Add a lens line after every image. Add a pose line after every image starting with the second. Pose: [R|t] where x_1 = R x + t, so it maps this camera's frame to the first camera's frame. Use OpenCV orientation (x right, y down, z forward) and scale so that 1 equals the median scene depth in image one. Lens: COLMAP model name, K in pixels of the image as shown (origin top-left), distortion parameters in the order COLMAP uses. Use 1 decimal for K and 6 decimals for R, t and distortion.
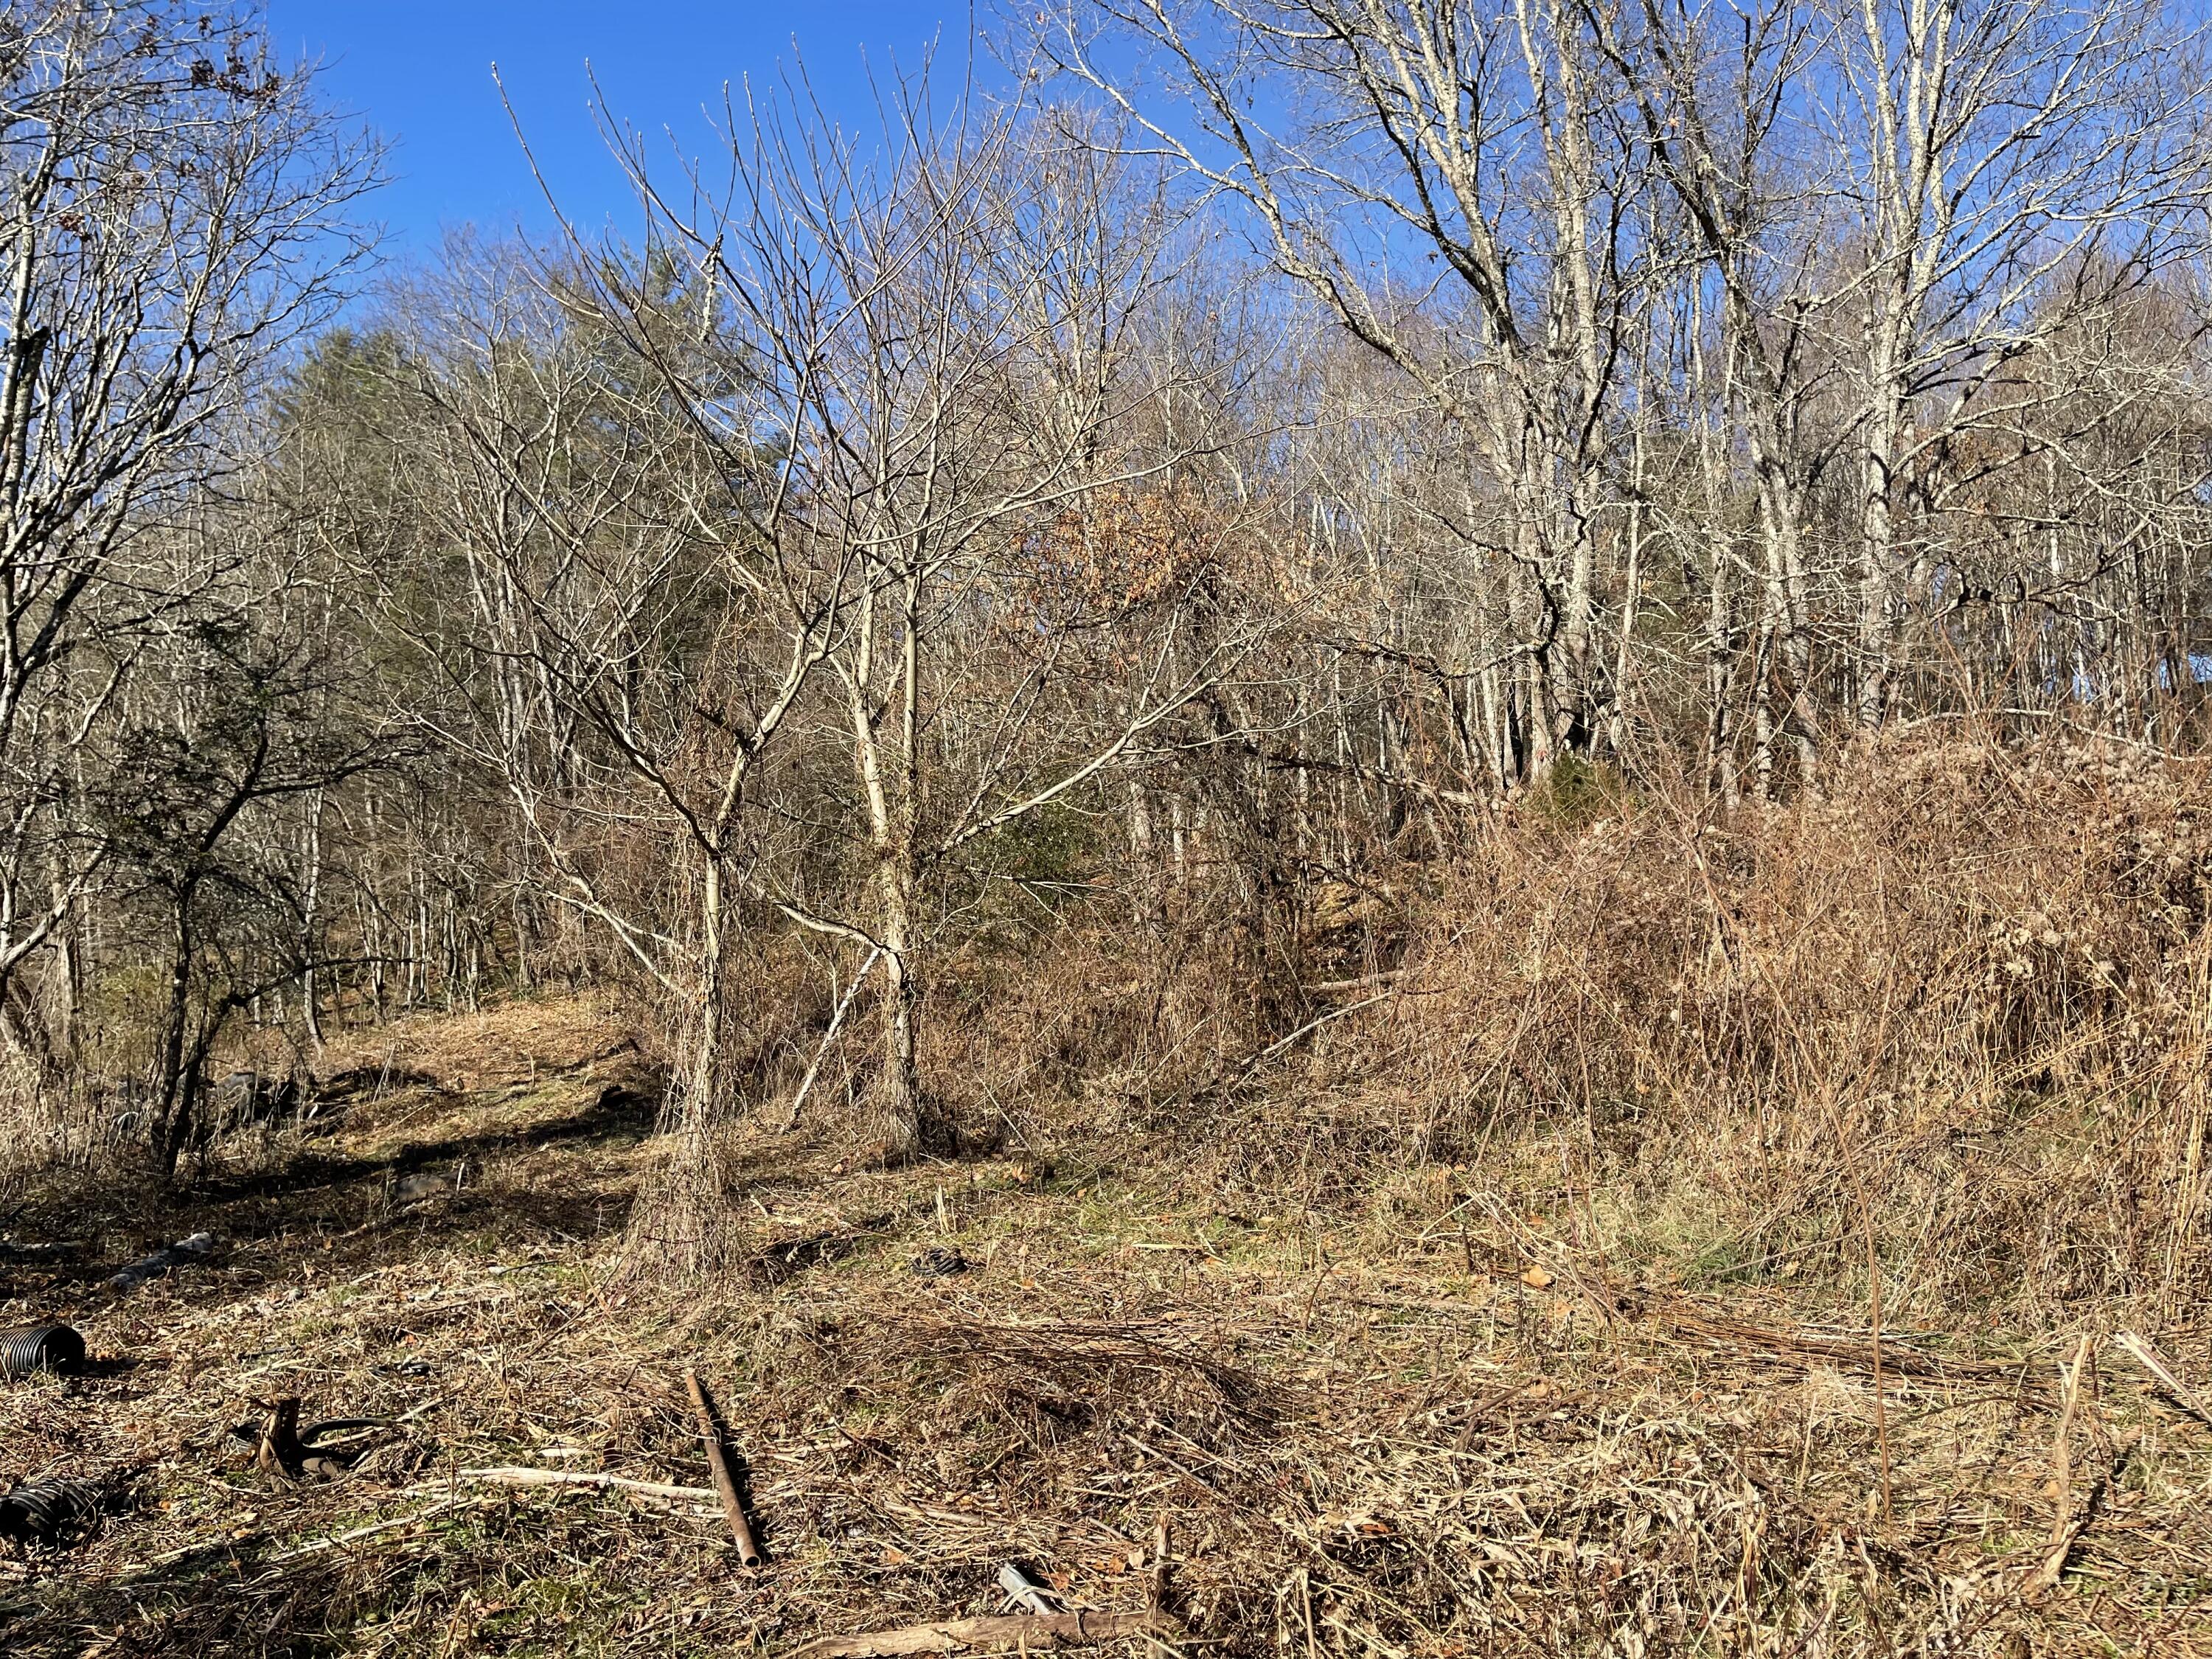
lens RADIAL K [[1656.8, 0, 1124.4], [0, 1656.8, 840.9], [0, 0, 1]] dist [0.079320, -0.104385]
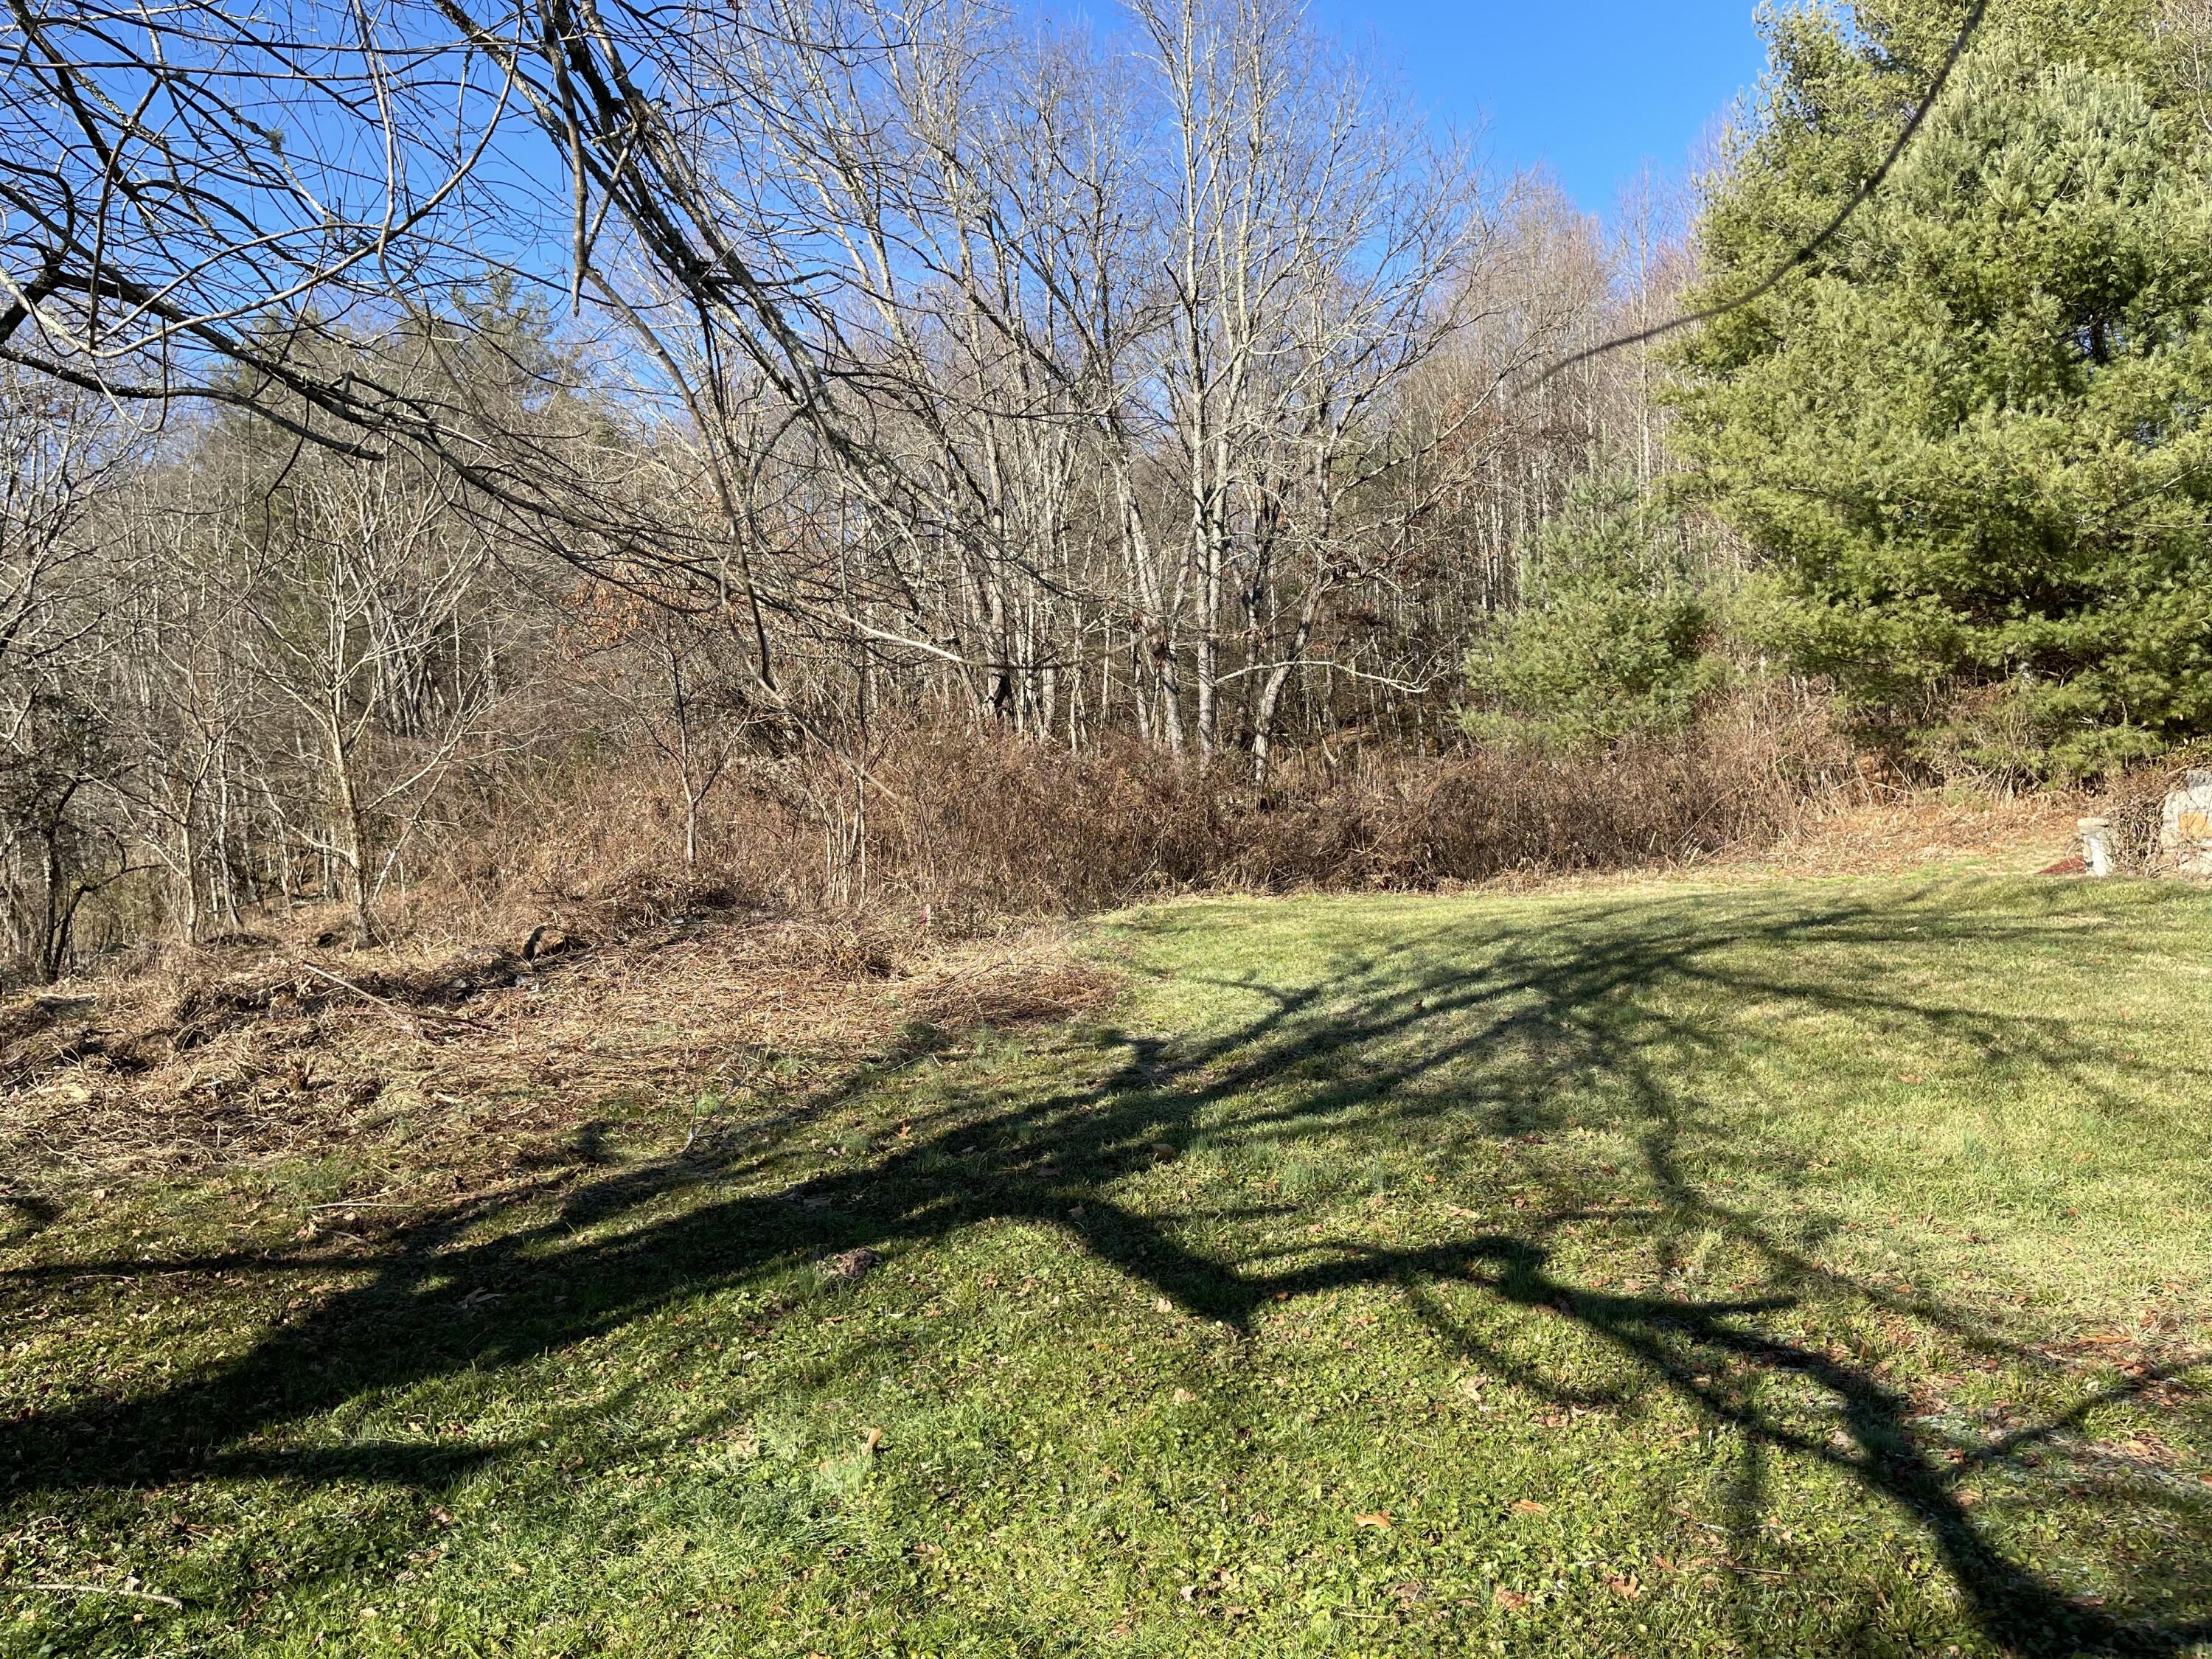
lens RADIAL K [[1656.8, 0, 1111.9], [0, 1656.8, 831.5], [0, 0, 1]] dist [0.079320, -0.104385]
pose [[0.999119, -0.035161, -0.022901, 0.699778], [0.036653, 0.996985, 0.068393, -0.059976], [0.020428, -0.069172, 0.997396, -0.897828]]
